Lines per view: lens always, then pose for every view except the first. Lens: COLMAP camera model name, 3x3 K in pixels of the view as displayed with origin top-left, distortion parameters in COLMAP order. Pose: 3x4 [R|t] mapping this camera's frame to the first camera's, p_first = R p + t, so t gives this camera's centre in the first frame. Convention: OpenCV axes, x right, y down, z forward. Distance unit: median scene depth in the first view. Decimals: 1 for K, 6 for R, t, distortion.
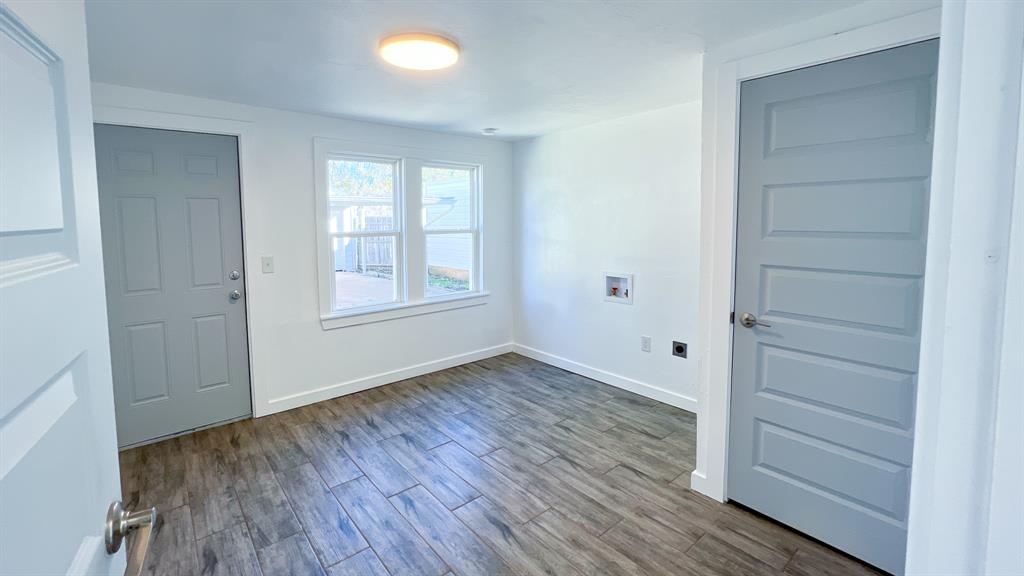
lens RADIAL K [[440.6, 0, 506.9], [0, 440.6, 250.7], [0, 0, 1]] dist [-0.016624, 0.000638]
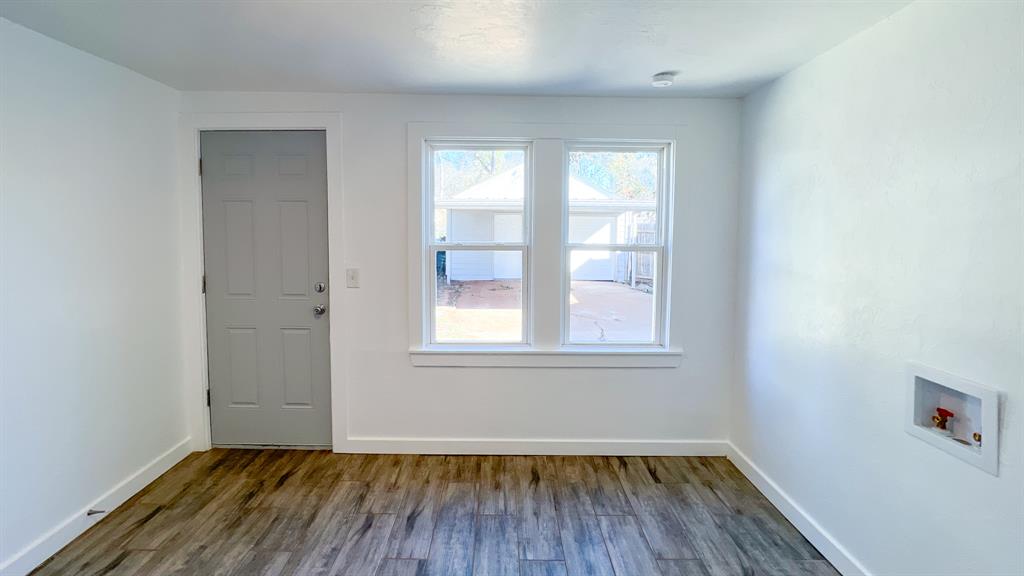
lens RADIAL K [[440.6, 0, 506.9], [0, 440.6, 250.7], [0, 0, 1]] dist [-0.016624, 0.000638]
pose [[0.760819, 0.051200, -0.646941, 0.198792], [-0.061837, 0.998067, 0.006267, -0.038707], [0.646011, 0.035236, 0.762515, 0.465928]]
